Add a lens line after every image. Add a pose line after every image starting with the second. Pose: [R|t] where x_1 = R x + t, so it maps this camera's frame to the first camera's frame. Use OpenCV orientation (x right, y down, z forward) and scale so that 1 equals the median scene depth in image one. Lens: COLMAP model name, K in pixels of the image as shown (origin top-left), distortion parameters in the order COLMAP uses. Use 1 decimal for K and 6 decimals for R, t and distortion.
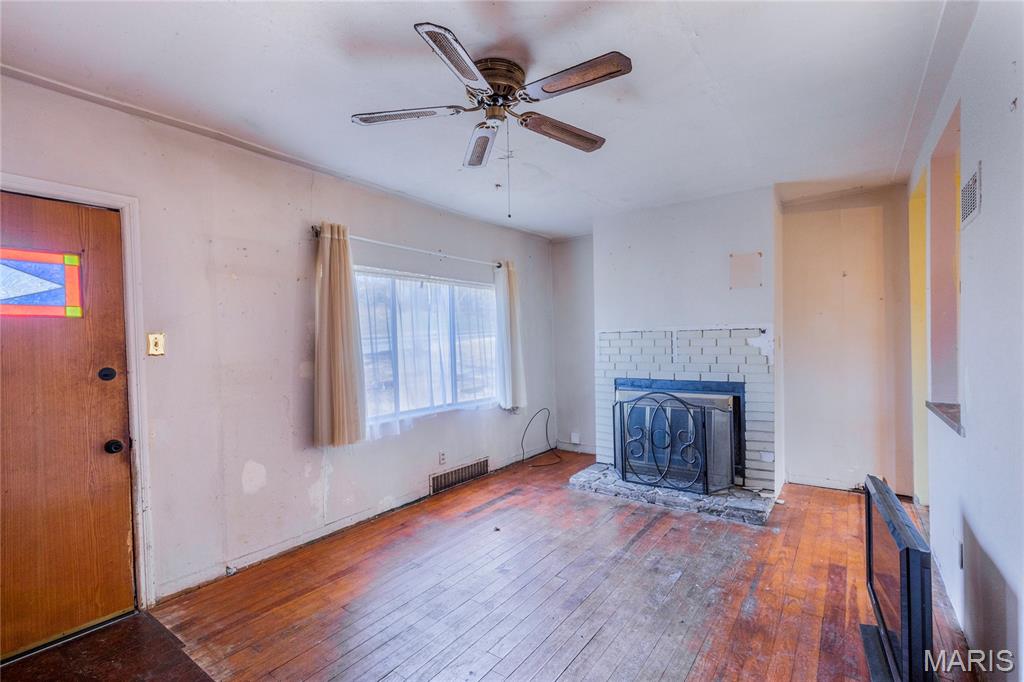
lens RADIAL K [[462.3, 0, 516.4], [0, 462.3, 346.7], [0, 0, 1]] dist [0.009560, -0.001183]
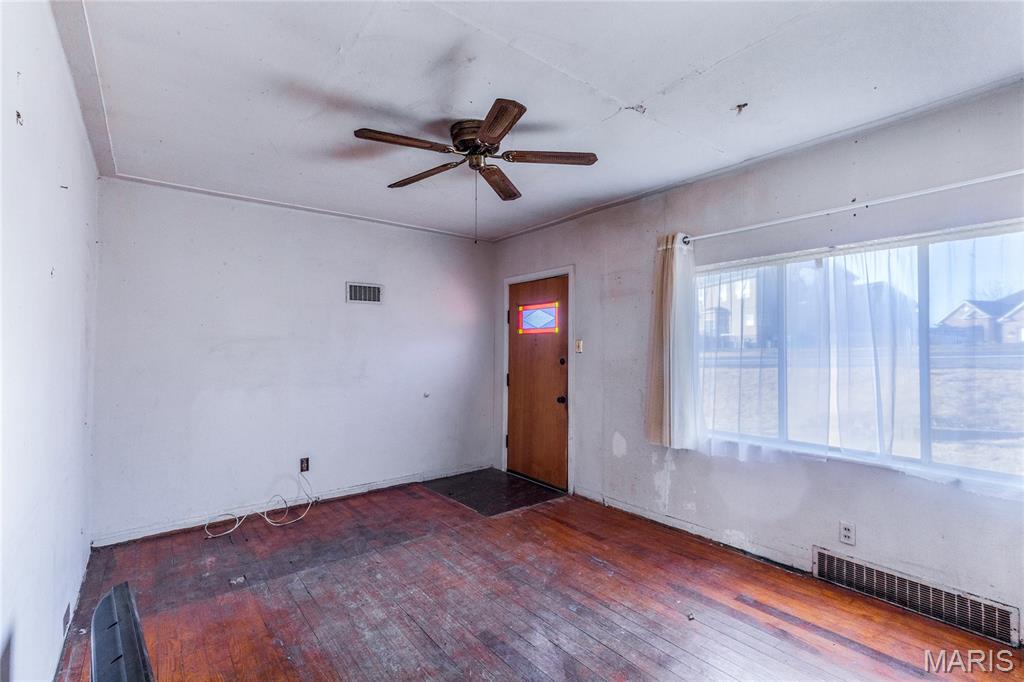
lens RADIAL K [[462.3, 0, 512.4], [0, 462.3, 338.6], [0, 0, 1]] dist [0.009560, -0.001183]
pose [[-0.274753, 0.004882, -0.961502, 0.716832], [-0.000962, 0.999985, 0.005353, -0.032941], [0.961514, 0.002395, -0.274745, 0.939286]]
